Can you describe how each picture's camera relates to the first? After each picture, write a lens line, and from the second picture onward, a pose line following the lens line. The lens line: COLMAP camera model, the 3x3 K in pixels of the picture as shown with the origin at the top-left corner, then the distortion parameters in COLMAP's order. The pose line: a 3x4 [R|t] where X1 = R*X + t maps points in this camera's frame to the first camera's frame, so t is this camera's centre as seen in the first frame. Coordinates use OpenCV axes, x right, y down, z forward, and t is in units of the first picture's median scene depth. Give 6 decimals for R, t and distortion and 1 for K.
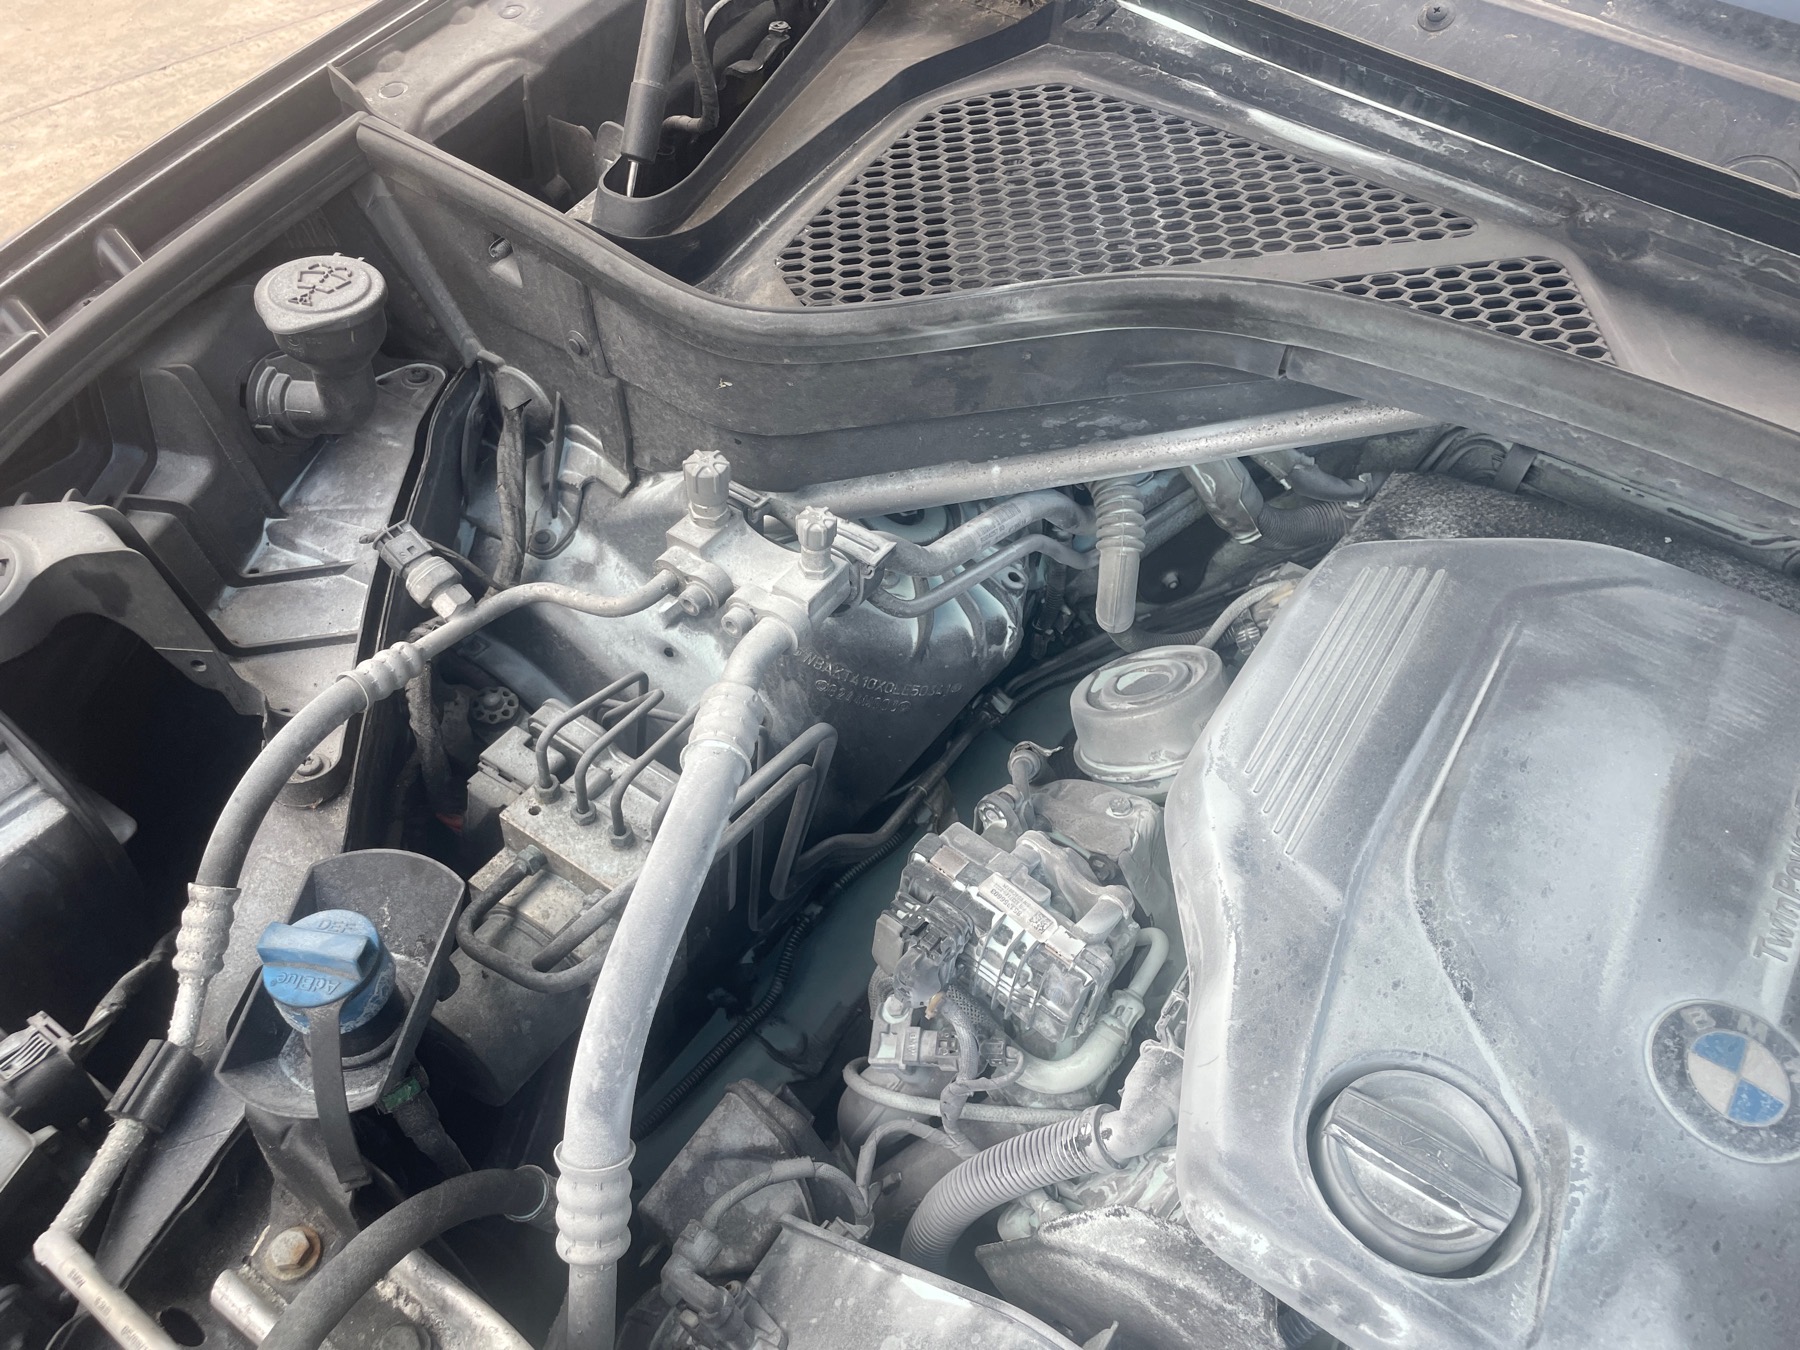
lens RADIAL K [[1368.4, 0, 886.6], [0, 1368.4, 676.1], [0, 0, 1]] dist [0.091013, -0.121029]
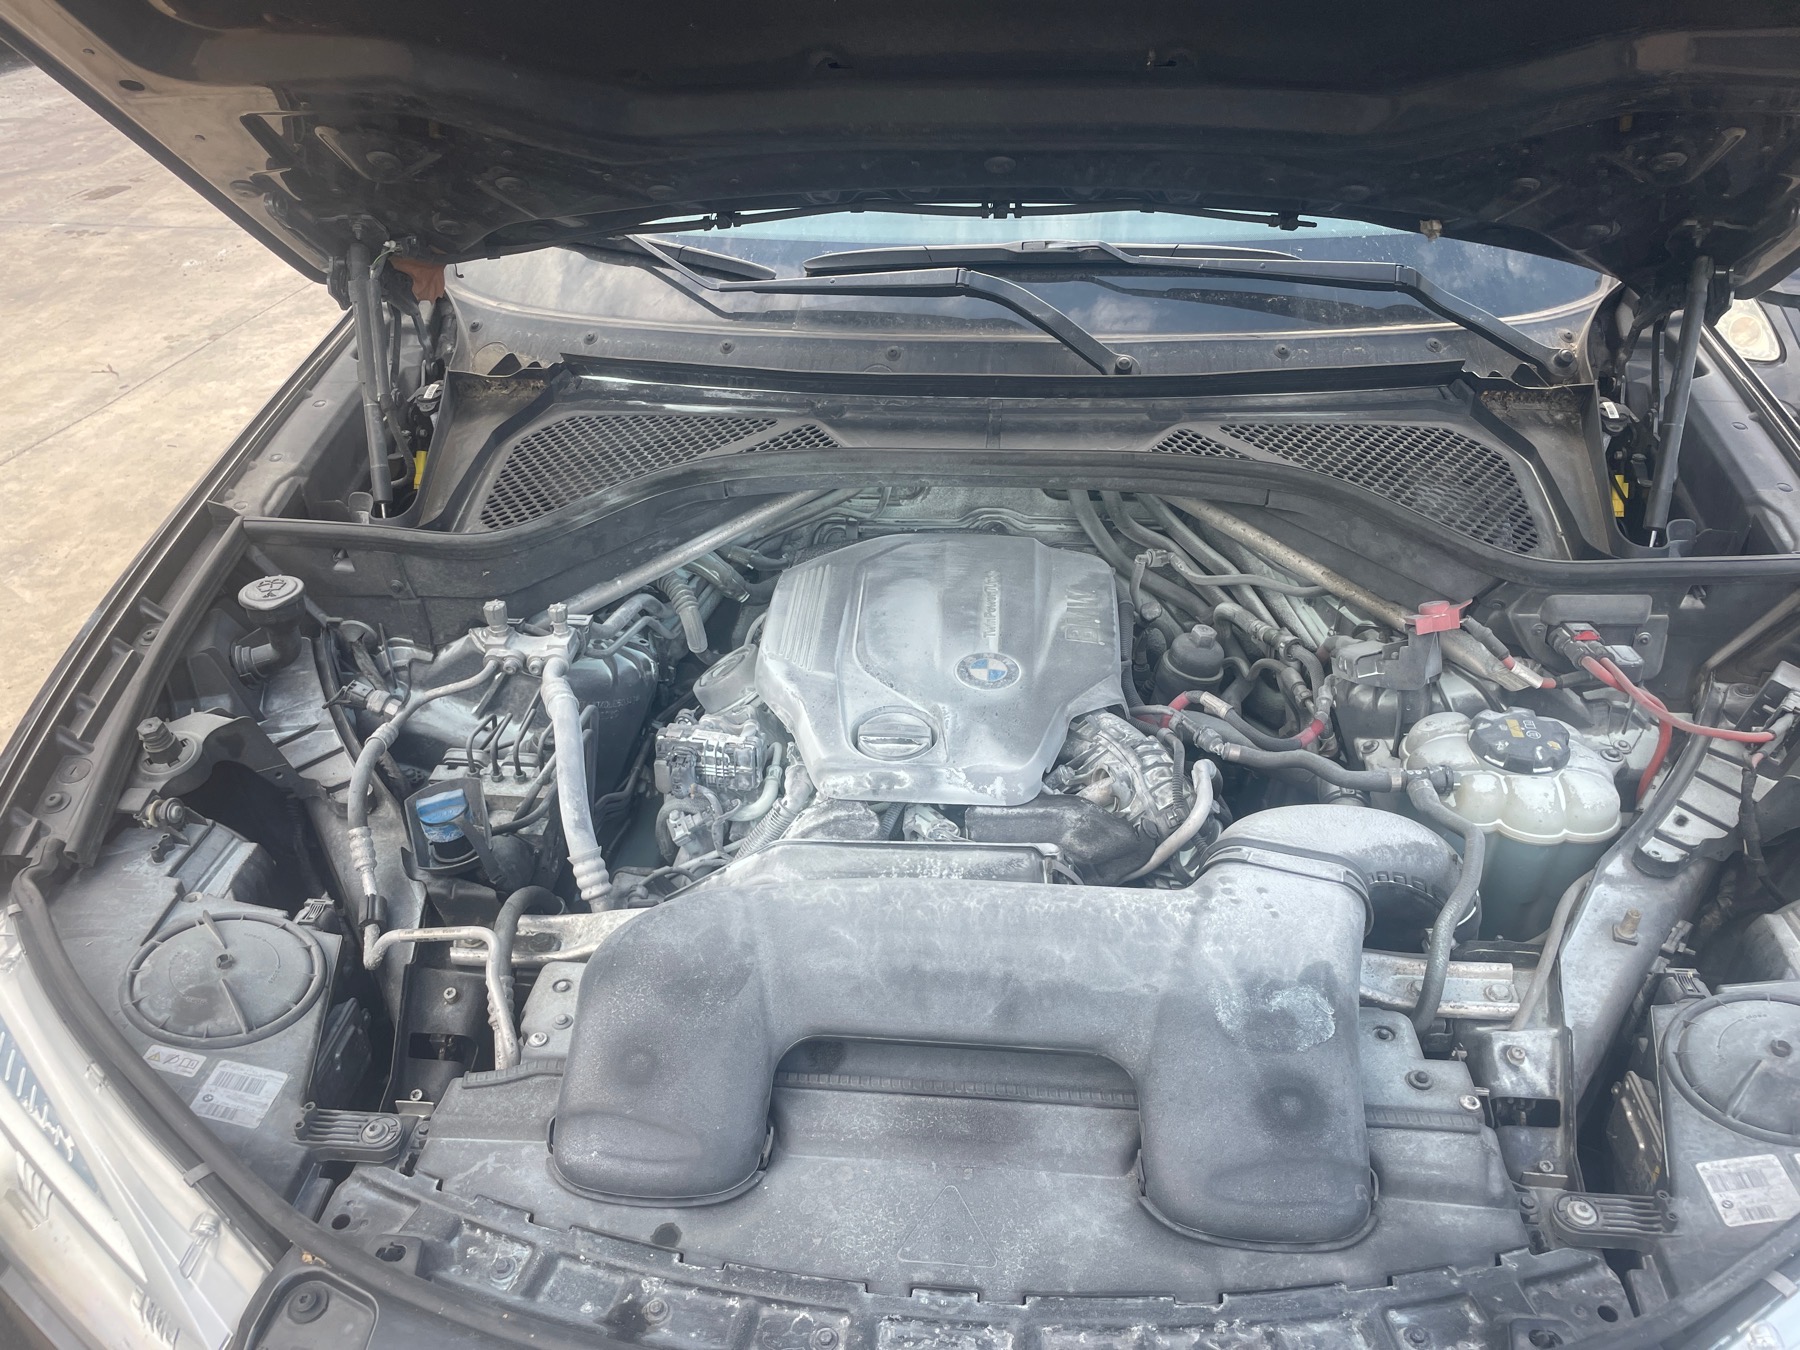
lens RADIAL K [[1368.4, 0, 886.6], [0, 1368.4, 676.1], [0, 0, 1]] dist [0.091013, -0.121029]
pose [[0.869987, -0.323820, 0.371838, -0.399284], [0.403198, 0.901289, -0.158460, 0.485185], [-0.283821, 0.287782, 0.914673, -1.003519]]
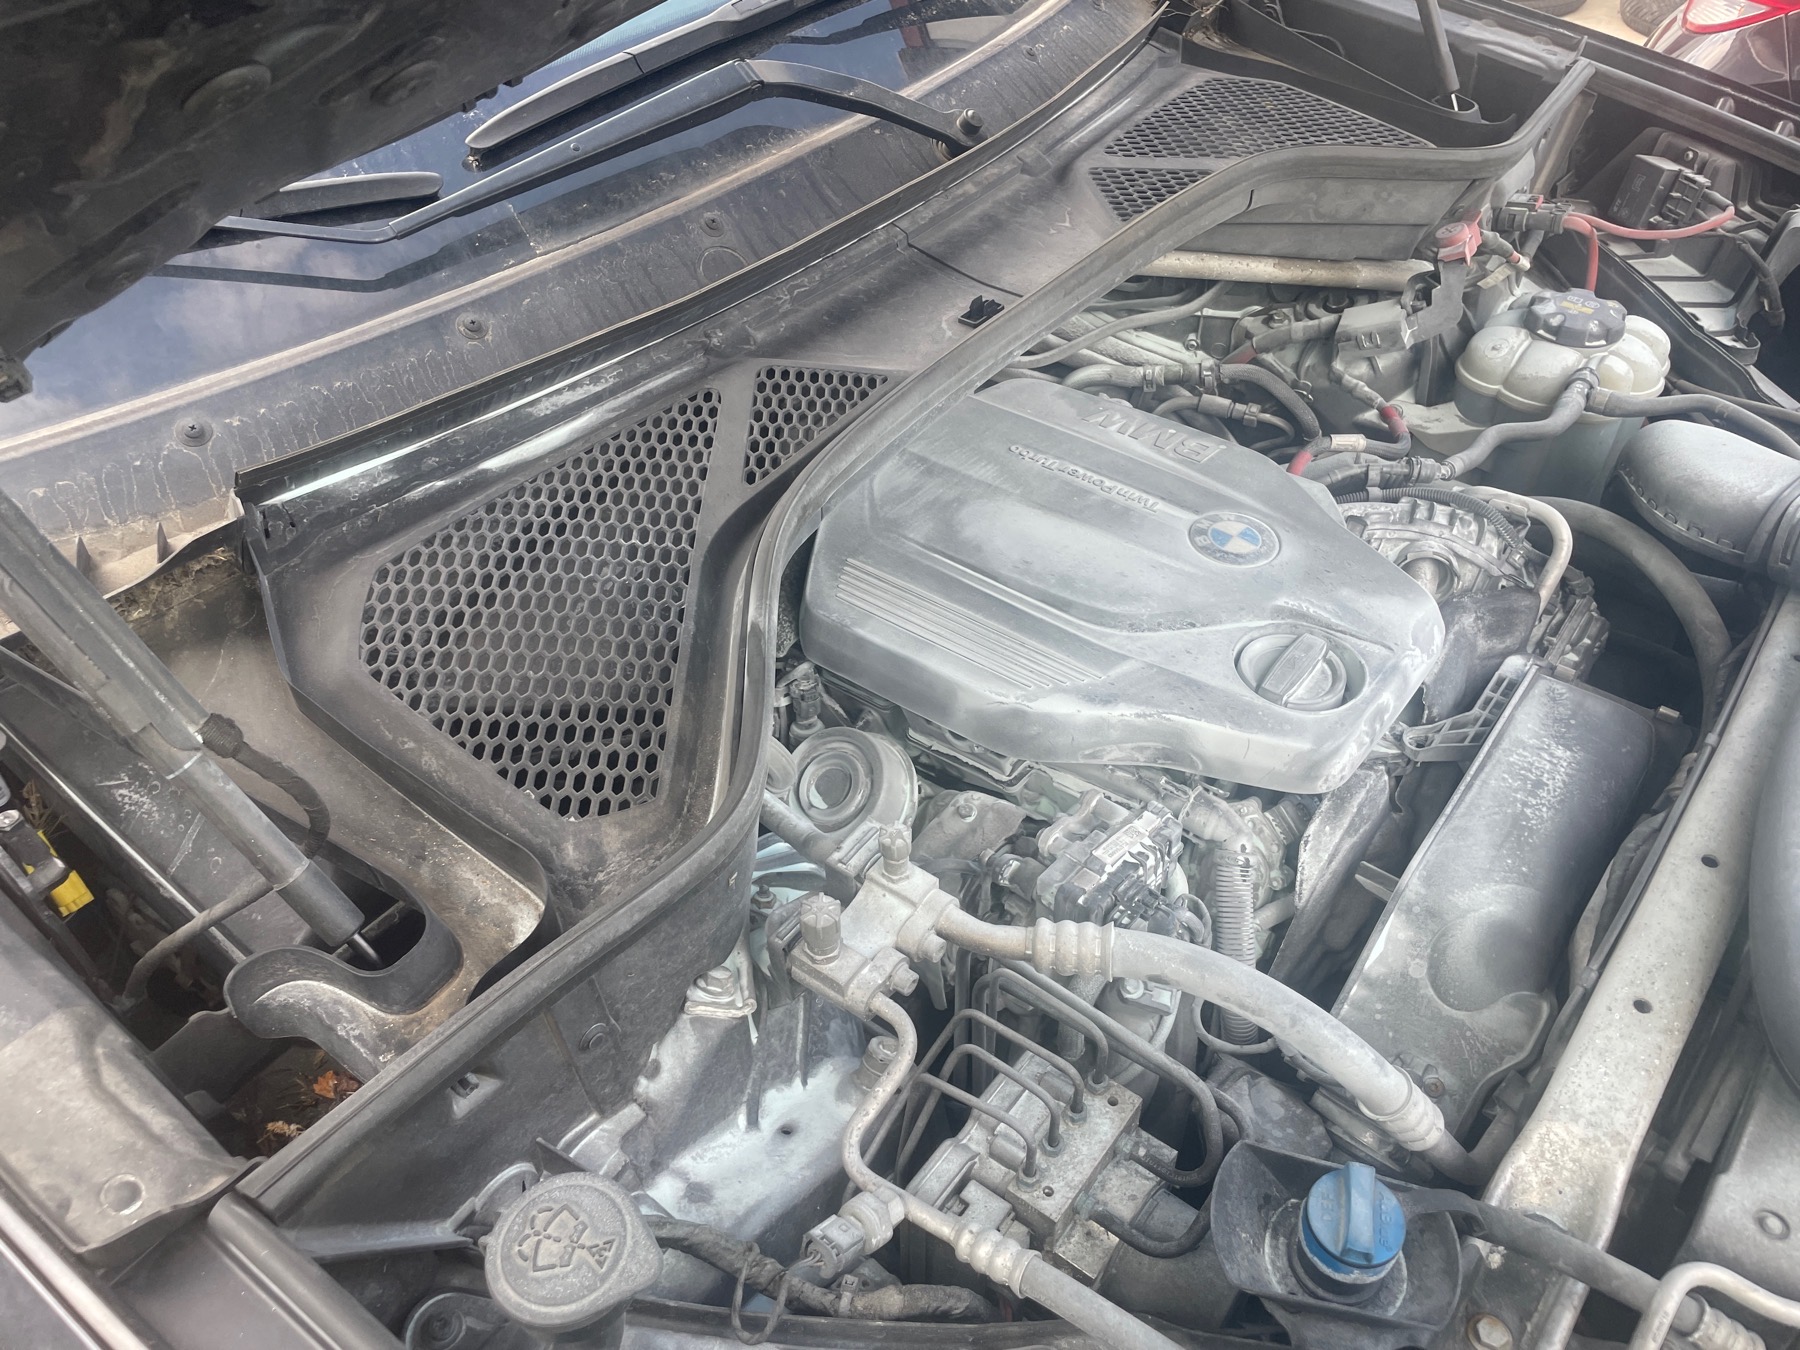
lens RADIAL K [[1361.7, 0, 863.1], [0, 1361.7, 673.1], [0, 0, 1]] dist [0.077022, -0.116469]
pose [[0.071565, -0.700876, 0.709684, -0.693287], [0.753756, 0.503986, 0.421722, -0.617930], [-0.653246, 0.504747, 0.564358, 0.276680]]
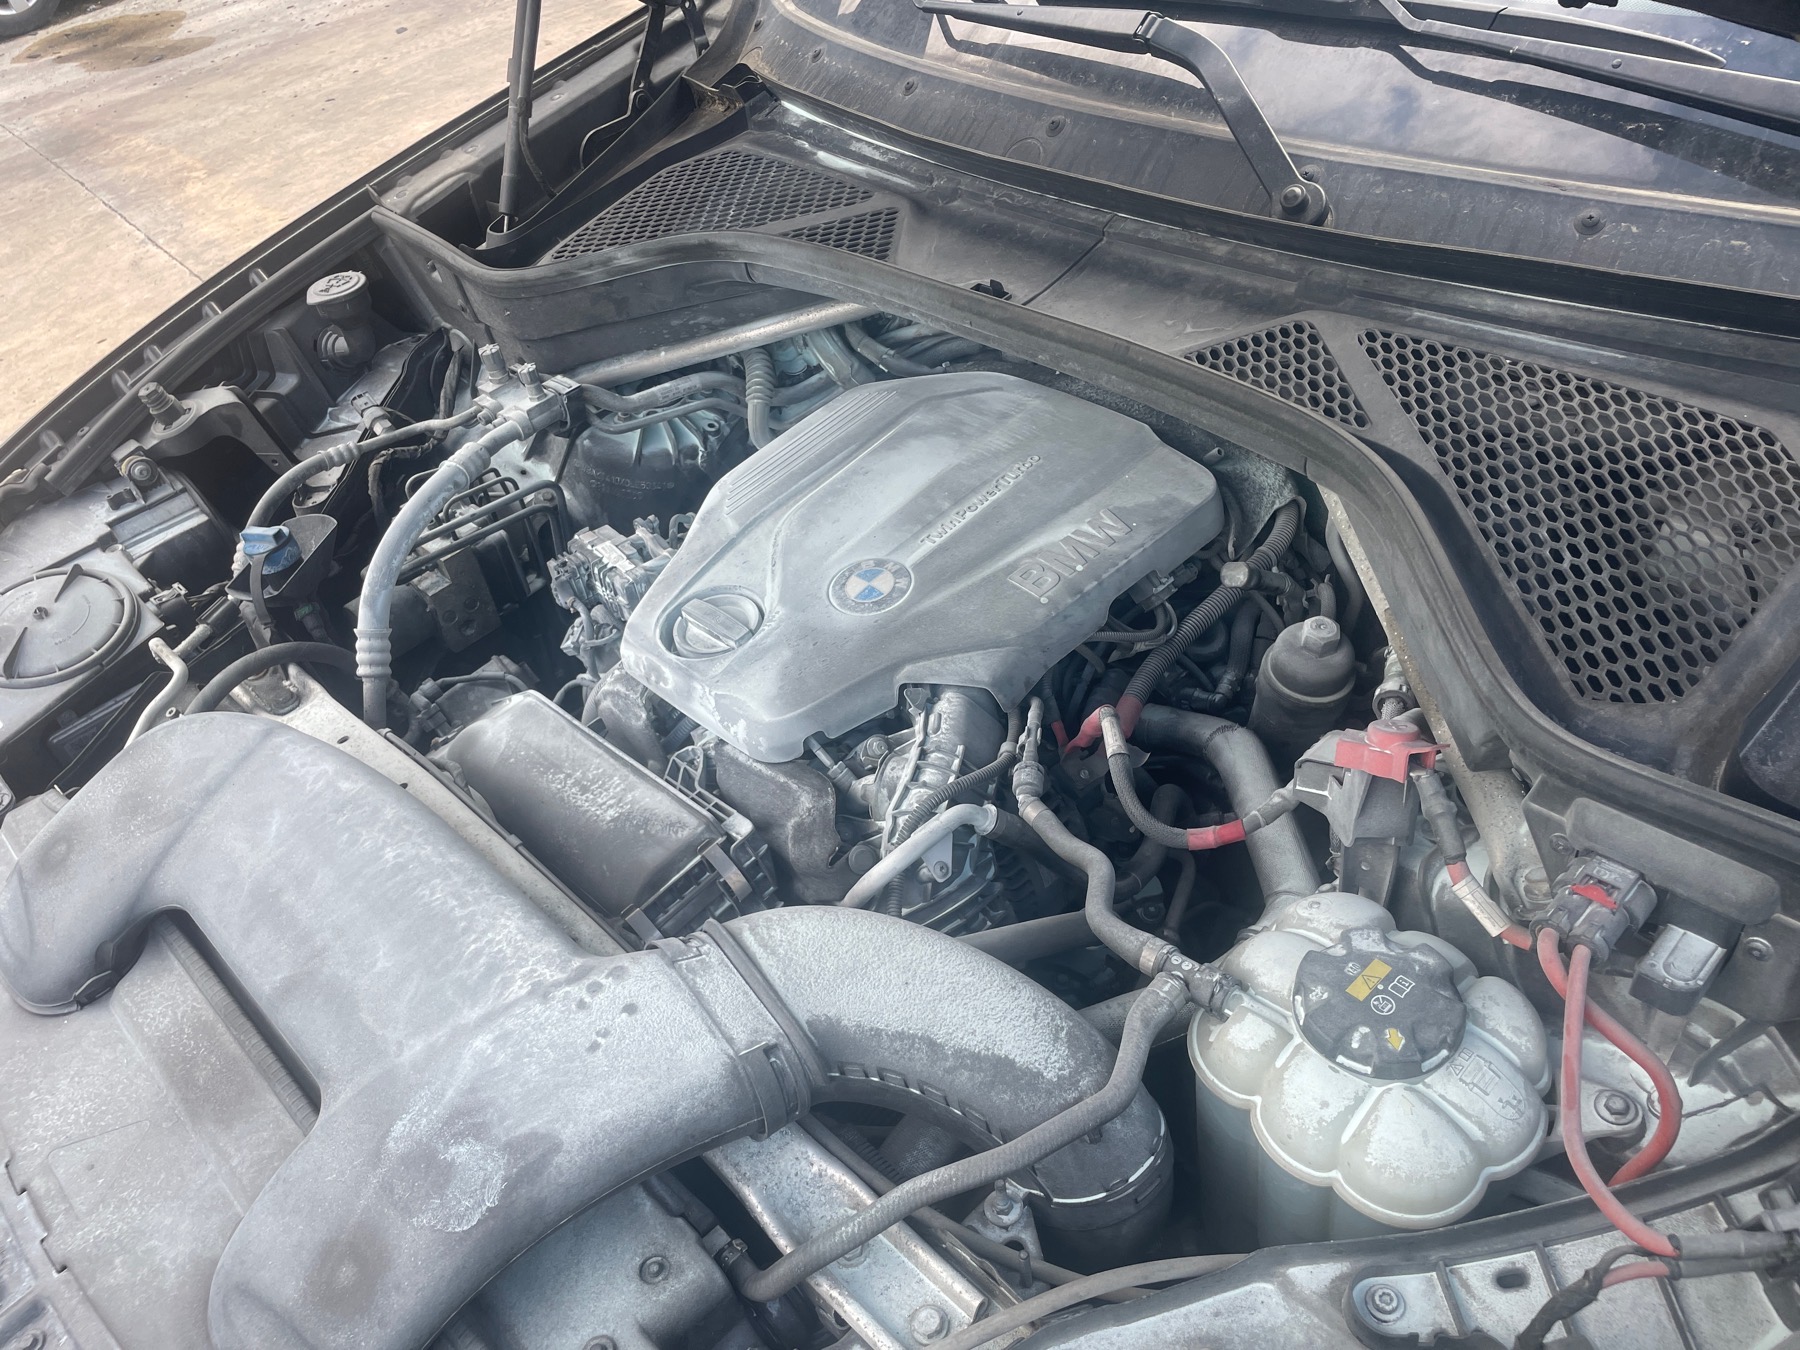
lens RADIAL K [[1368.4, 0, 886.6], [0, 1368.4, 676.1], [0, 0, 1]] dist [0.091013, -0.121029]
pose [[0.959223, -0.017836, -0.282088, 0.919619], [-0.005614, 0.996608, -0.082106, 0.450224], [0.282595, 0.080342, 0.955869, -0.681729]]
